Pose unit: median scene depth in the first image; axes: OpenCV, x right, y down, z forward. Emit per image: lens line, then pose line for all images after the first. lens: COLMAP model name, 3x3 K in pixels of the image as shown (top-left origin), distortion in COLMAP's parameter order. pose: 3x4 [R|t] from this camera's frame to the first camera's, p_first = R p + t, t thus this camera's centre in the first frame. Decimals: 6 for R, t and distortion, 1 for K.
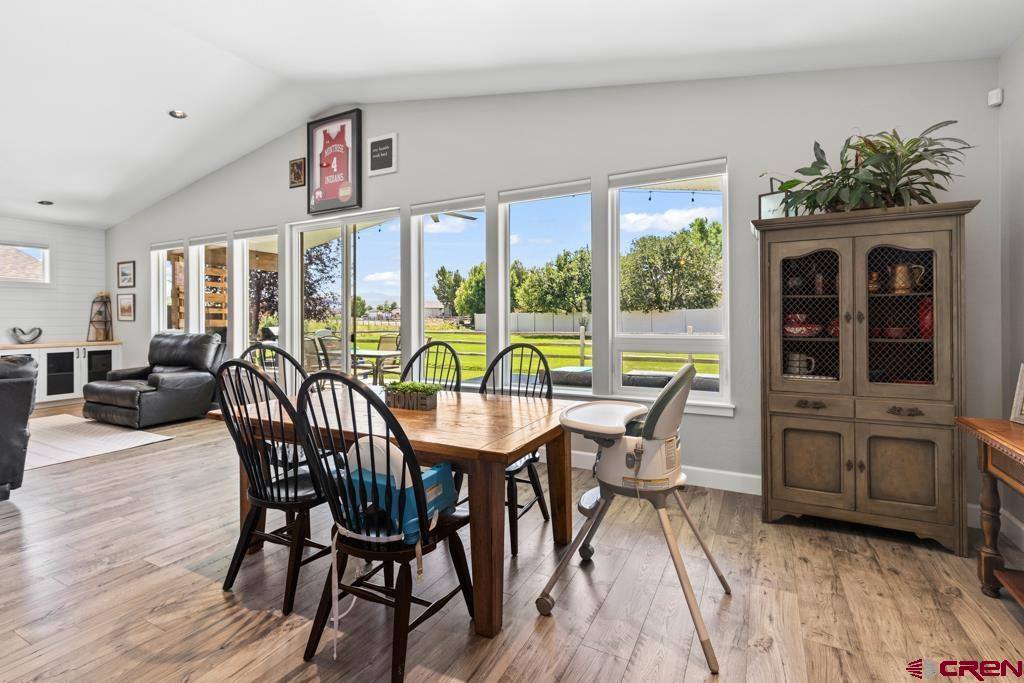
lens RADIAL K [[468.5, 0, 514.8], [0, 468.5, 322.5], [0, 0, 1]] dist [0.002935, 0.000342]
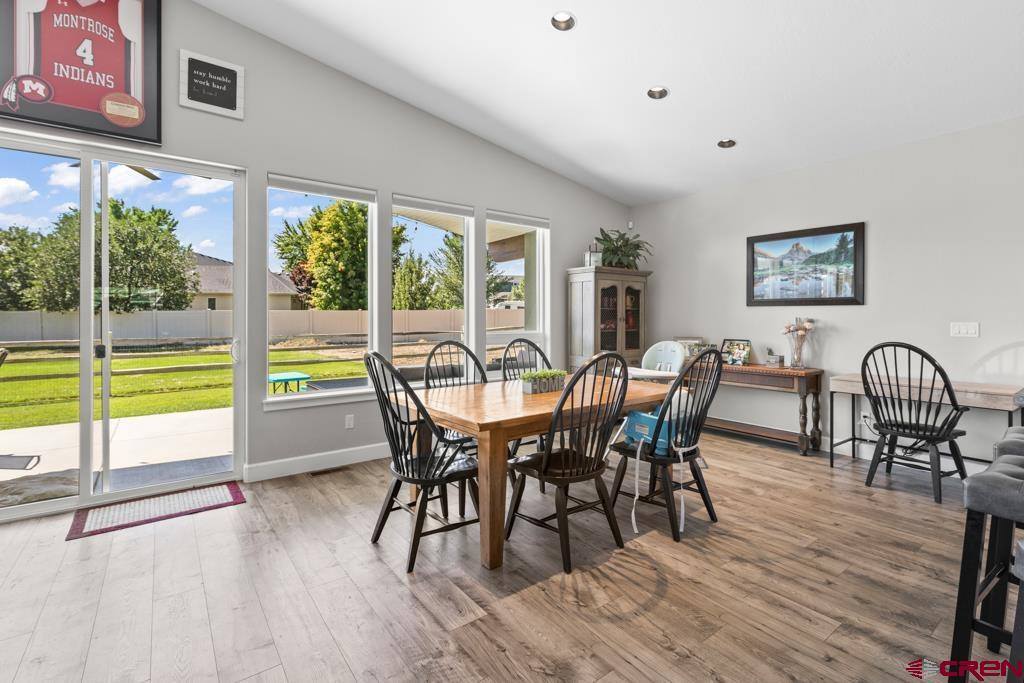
lens RADIAL K [[468.5, 0, 514.8], [0, 468.5, 322.5], [0, 0, 1]] dist [0.002935, 0.000342]
pose [[0.428629, 0.000336, 0.903481, -1.302946], [0.006125, 0.999976, -0.003278, 0.006268], [-0.903460, 0.006938, 0.428616, 0.523474]]
